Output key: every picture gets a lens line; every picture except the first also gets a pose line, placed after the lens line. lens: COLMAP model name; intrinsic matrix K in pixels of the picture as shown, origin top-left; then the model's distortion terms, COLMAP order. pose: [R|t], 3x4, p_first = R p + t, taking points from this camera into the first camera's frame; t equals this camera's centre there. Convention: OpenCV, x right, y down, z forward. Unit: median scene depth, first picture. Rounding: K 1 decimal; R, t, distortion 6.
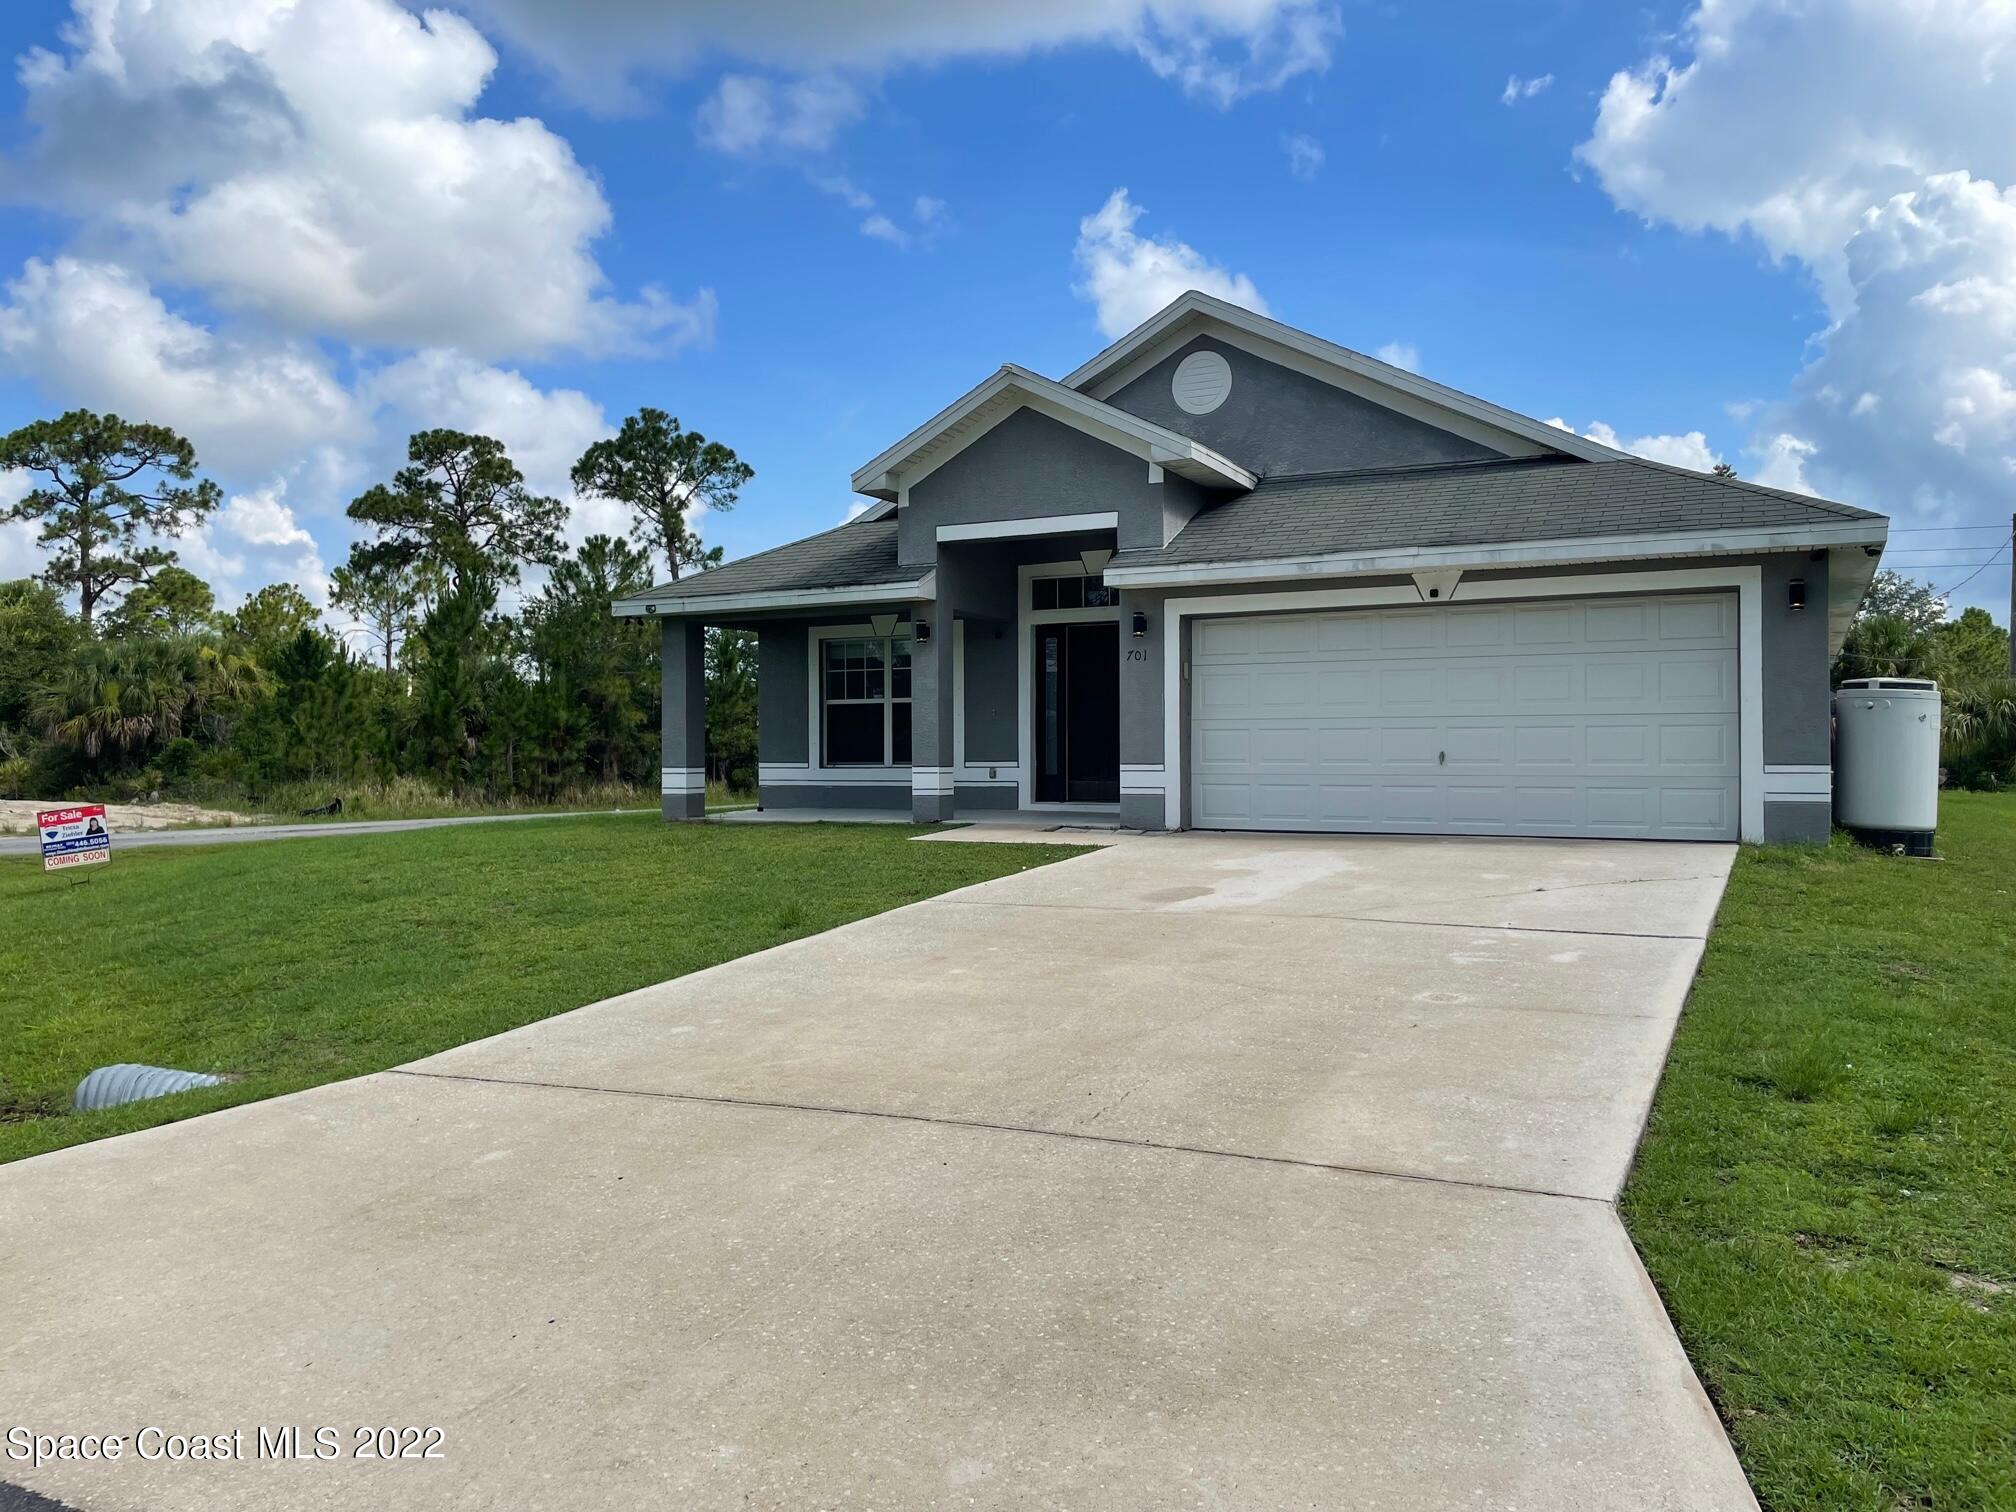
lens RADIAL K [[1521.9, 0, 1012.7], [0, 1521.9, 744.2], [0, 0, 1]] dist [0.105035, -0.138378]
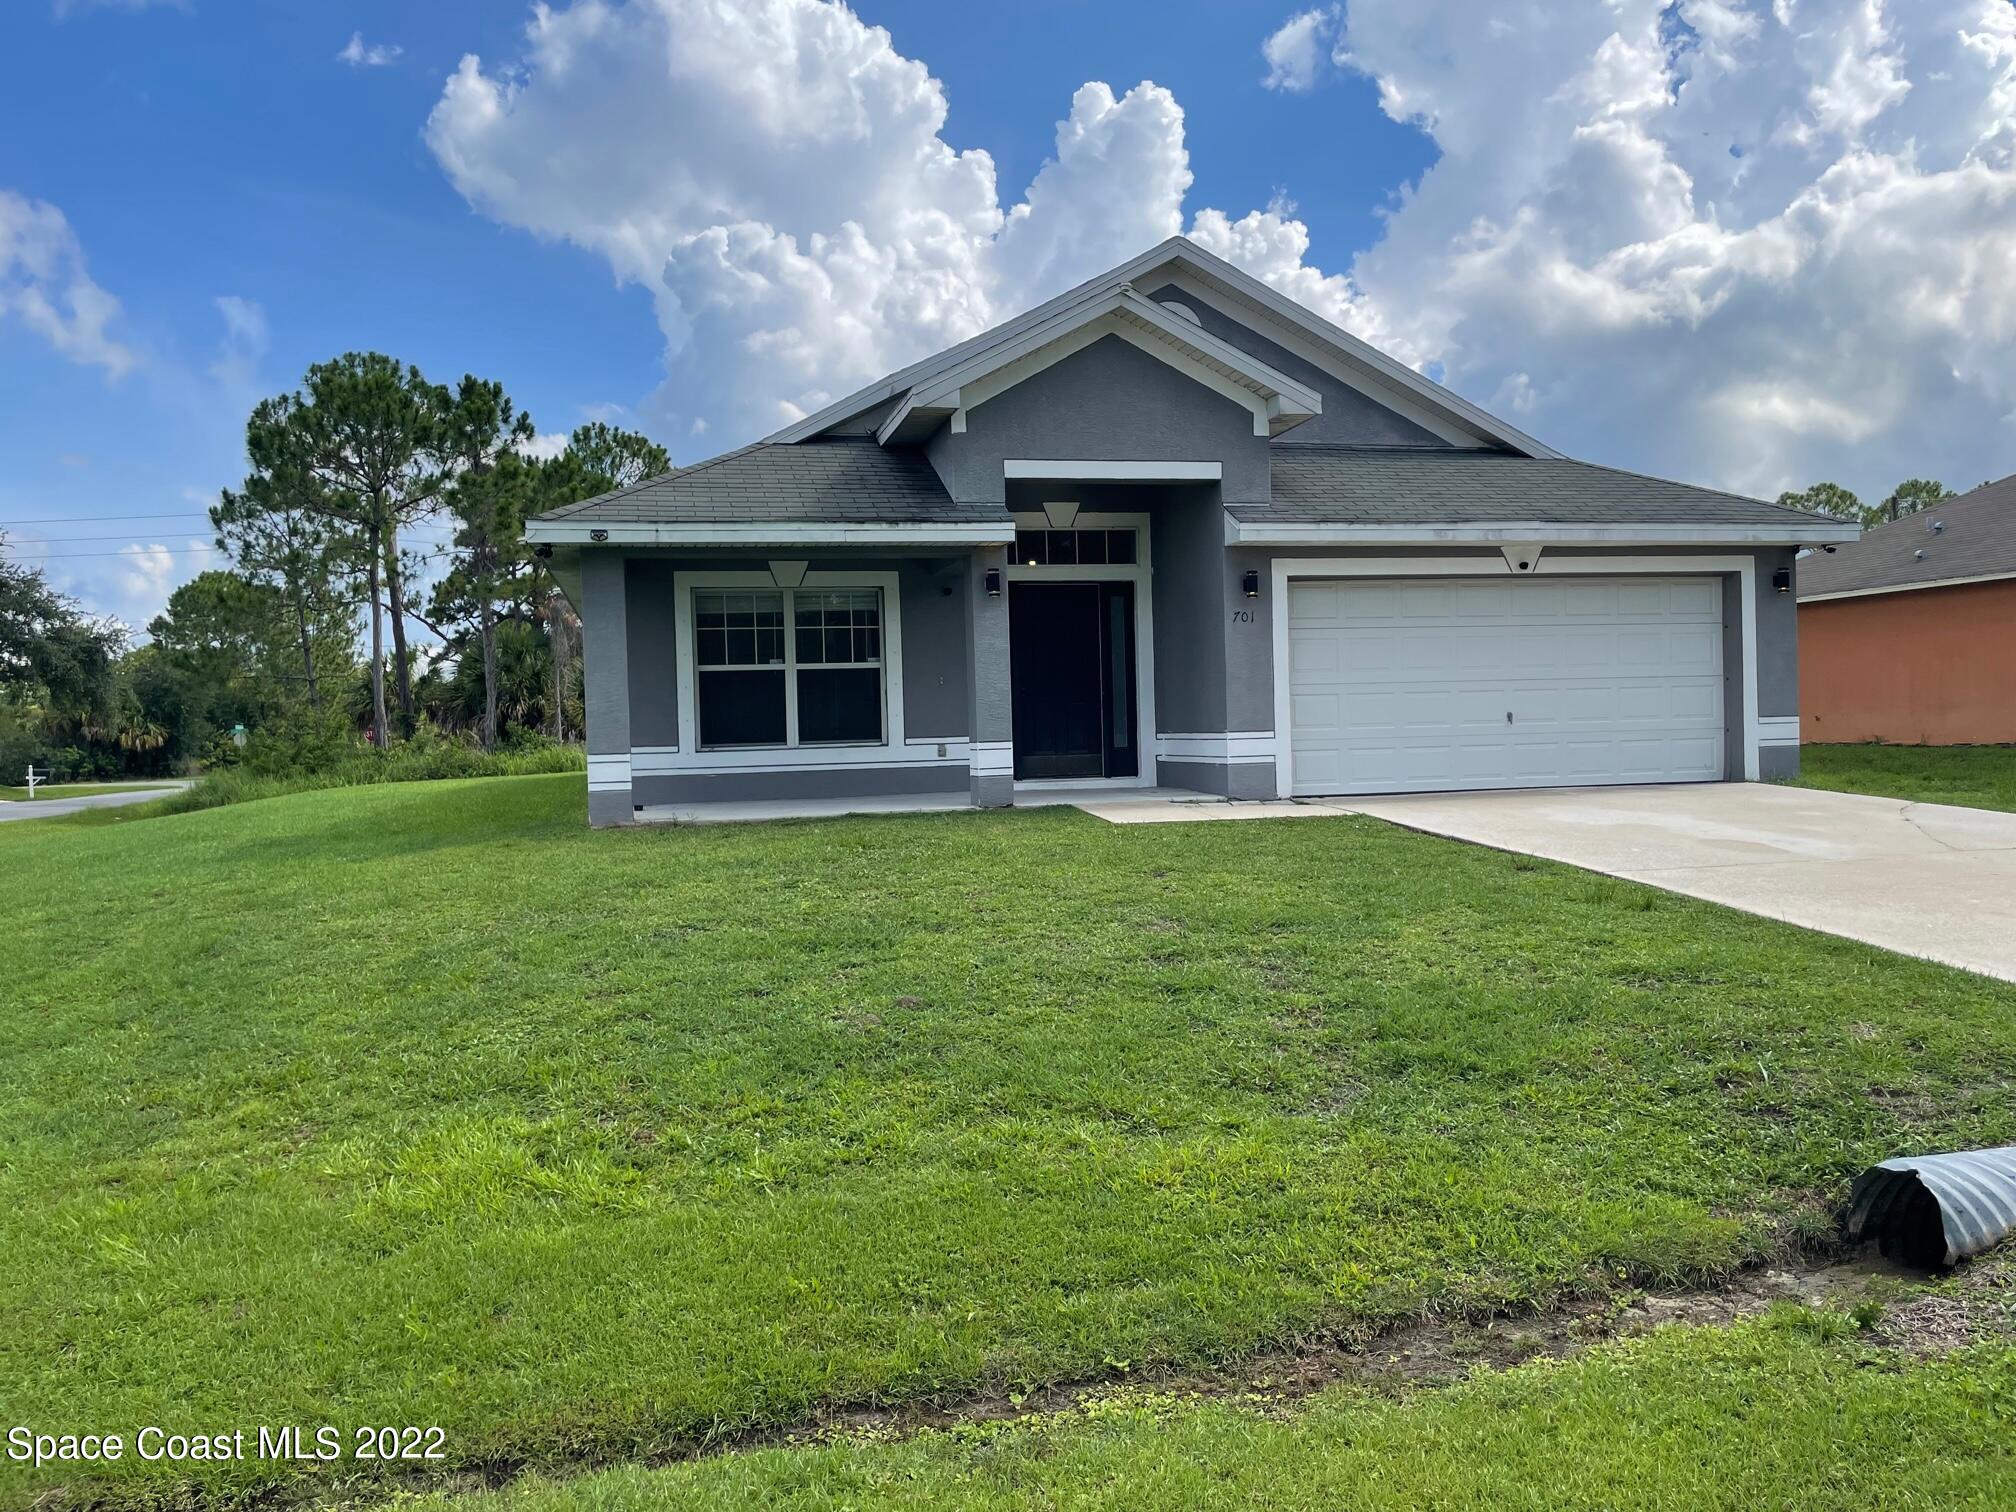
lens RADIAL K [[1521.9, 0, 1012.7], [0, 1521.9, 744.2], [0, 0, 1]] dist [0.105035, -0.138378]
pose [[0.761460, -0.025790, 0.647699, -0.638129], [0.019456, 0.999667, 0.016932, 0.001967], [-0.647920, -0.000292, 0.761708, 0.367376]]
